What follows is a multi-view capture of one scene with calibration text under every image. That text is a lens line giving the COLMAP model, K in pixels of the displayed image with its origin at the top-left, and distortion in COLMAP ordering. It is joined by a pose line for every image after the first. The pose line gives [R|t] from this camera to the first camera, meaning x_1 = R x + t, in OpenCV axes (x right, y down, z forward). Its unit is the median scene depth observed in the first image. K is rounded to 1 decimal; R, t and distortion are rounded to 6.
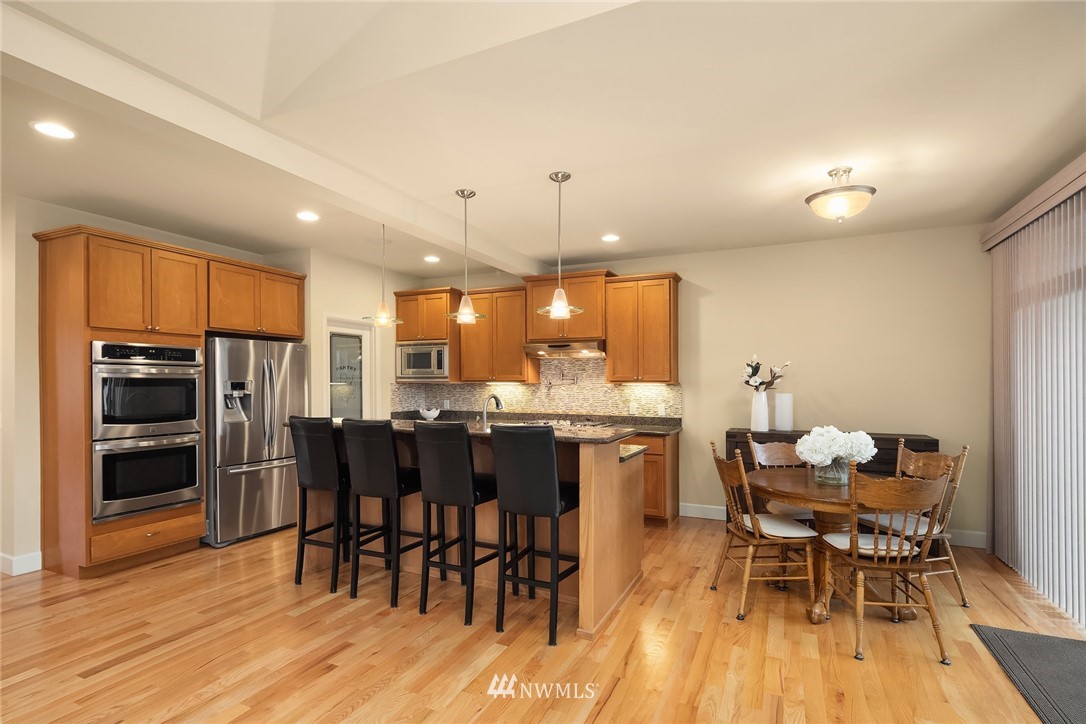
lens RADIAL K [[521.4, 0, 541.8], [0, 521.4, 382.9], [0, 0, 1]] dist [-0.000191, -0.000642]
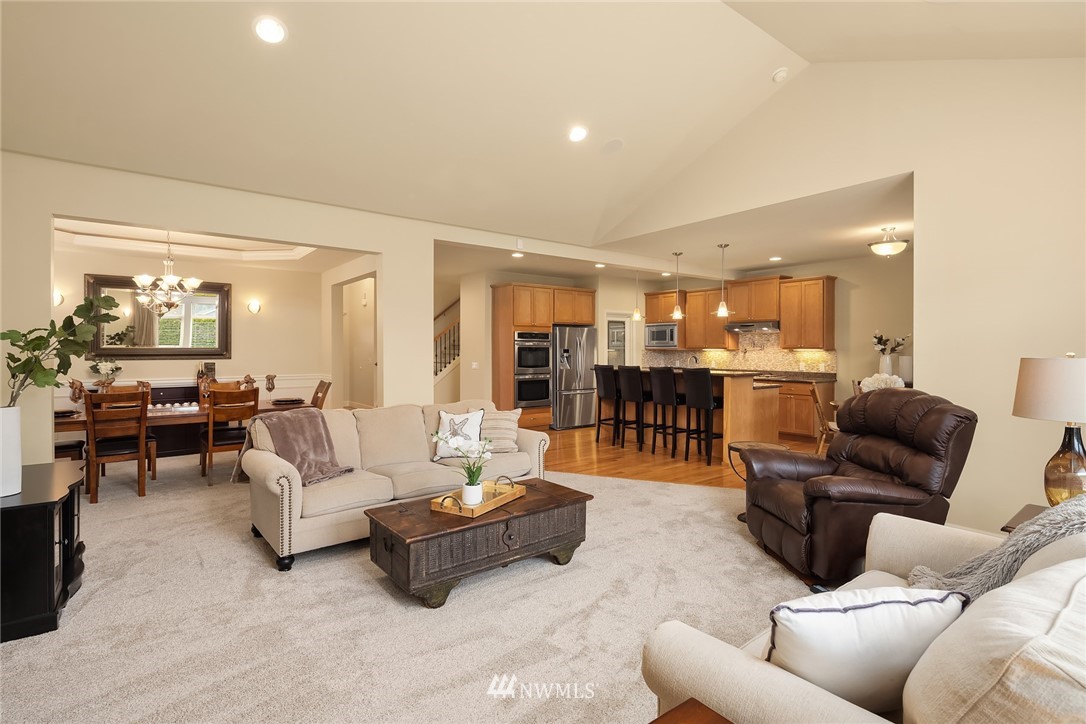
lens RADIAL K [[507.8, 0, 543.0], [0, 507.8, 362.0], [0, 0, 1]] dist [0.001911, -0.000162]
pose [[0.884316, 0.010027, -0.466781, 0.240441], [0.001008, 0.999726, 0.023384, 0.002263], [0.466888, -0.021149, 0.884064, -0.742250]]
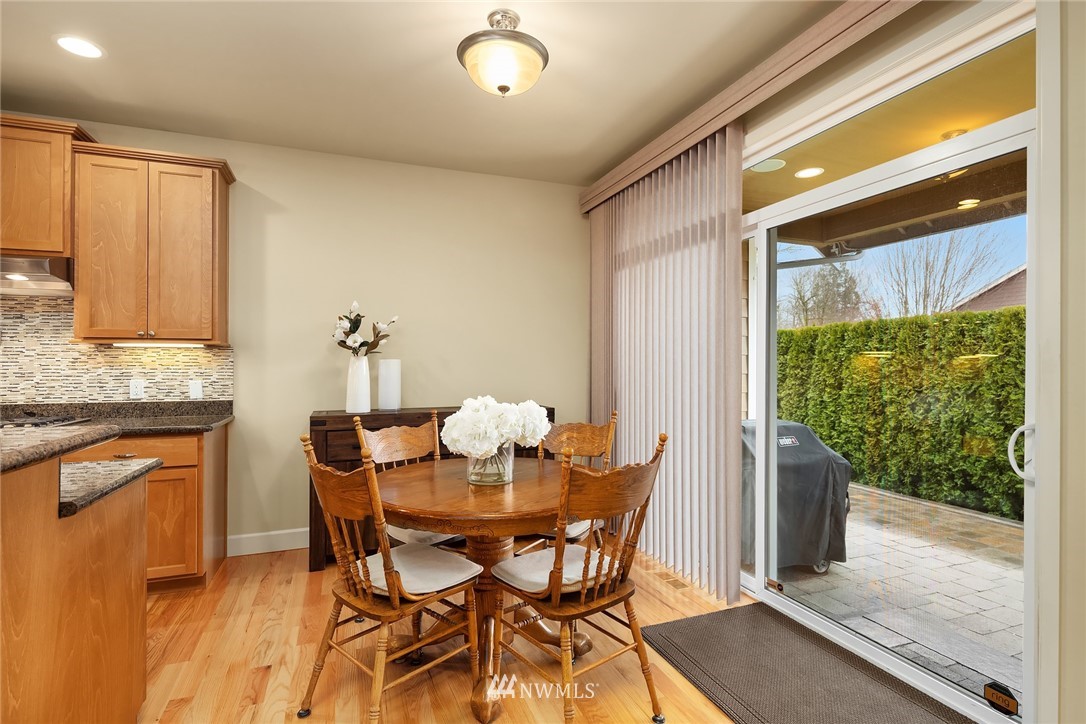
lens RADIAL K [[519.5, 0, 544.1], [0, 519.5, 355.7], [0, 0, 1]] dist [0.001919, -0.000097]
pose [[0.687507, 0.013833, 0.726046, 0.082063], [0.002287, 0.999772, -0.021213, 0.031978], [-0.726174, 0.016244, 0.687319, 0.345694]]
